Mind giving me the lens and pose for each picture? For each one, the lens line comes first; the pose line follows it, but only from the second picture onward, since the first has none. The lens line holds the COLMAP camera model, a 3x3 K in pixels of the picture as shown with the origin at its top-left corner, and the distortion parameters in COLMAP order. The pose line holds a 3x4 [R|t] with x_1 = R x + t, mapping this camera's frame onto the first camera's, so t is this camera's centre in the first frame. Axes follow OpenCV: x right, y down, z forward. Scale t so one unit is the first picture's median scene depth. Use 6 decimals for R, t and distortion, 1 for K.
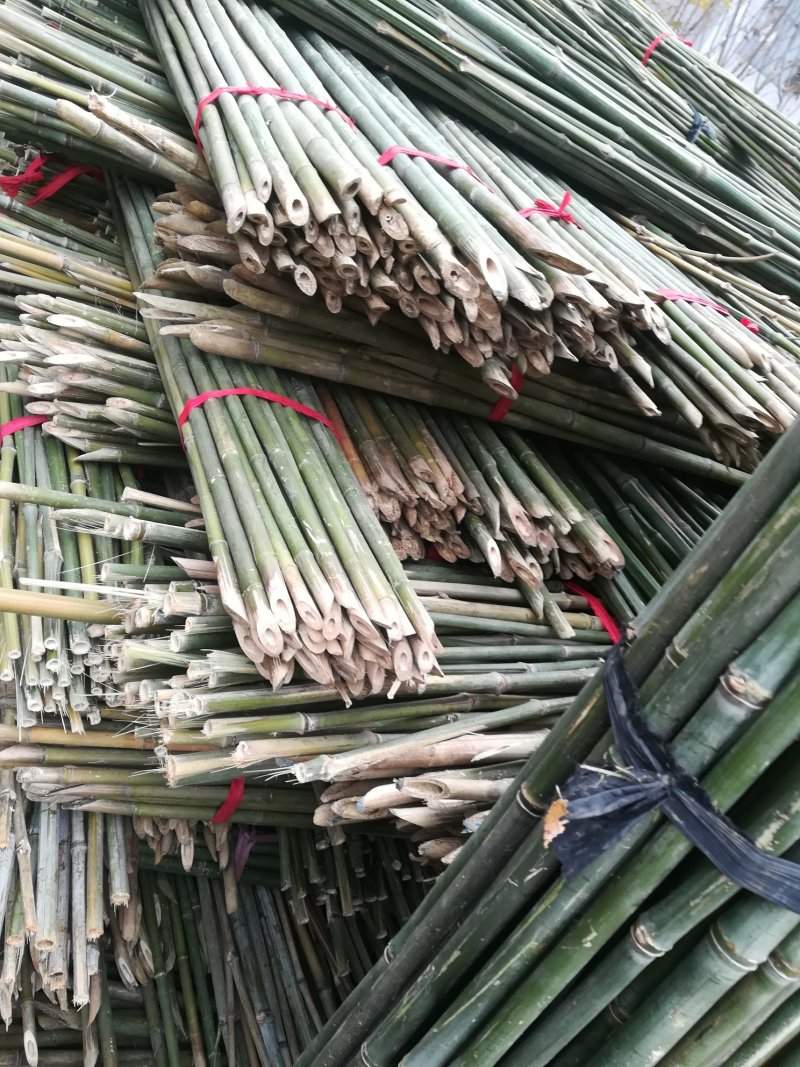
lens RADIAL K [[826.5, 0, 400.0], [0, 826.5, 533.5], [0, 0, 1]] dist [0.060540, -0.097360]
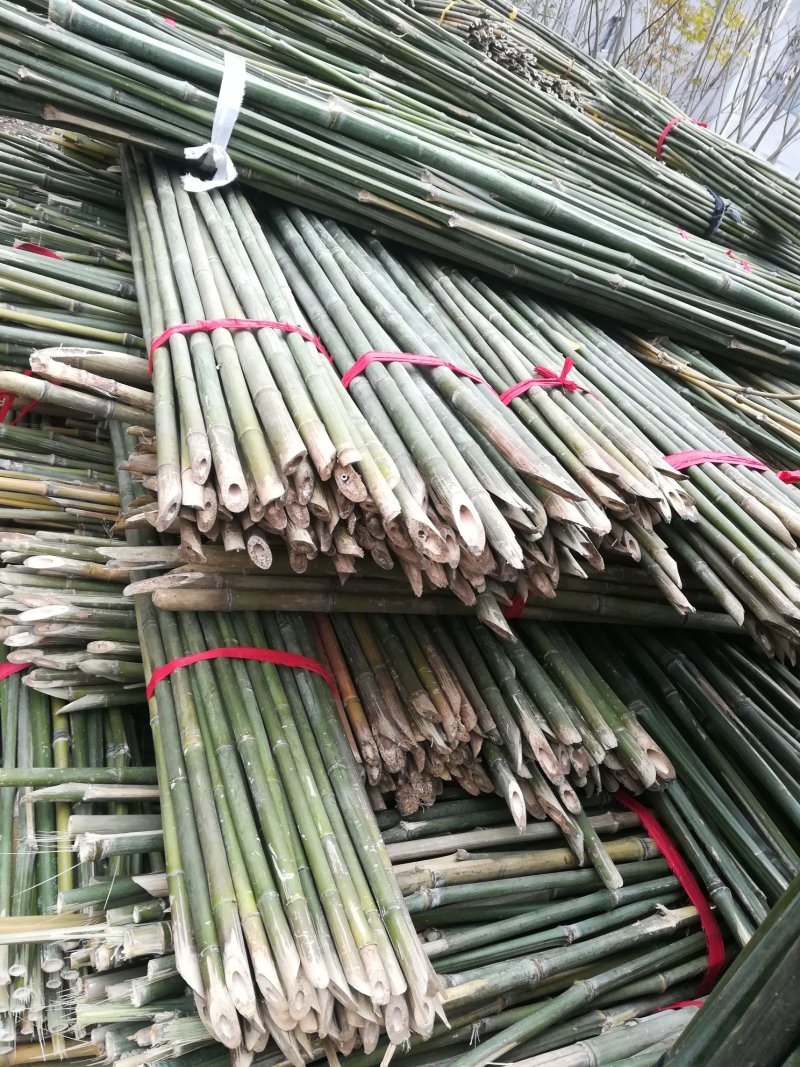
lens RADIAL K [[826.5, 0, 400.0], [0, 826.5, 533.5], [0, 0, 1]] dist [0.060540, -0.097360]
pose [[0.992416, -0.092297, -0.081195, 0.084778], [0.085799, 0.993081, -0.080173, -0.184685], [0.088033, 0.072598, 0.993469, 0.097349]]
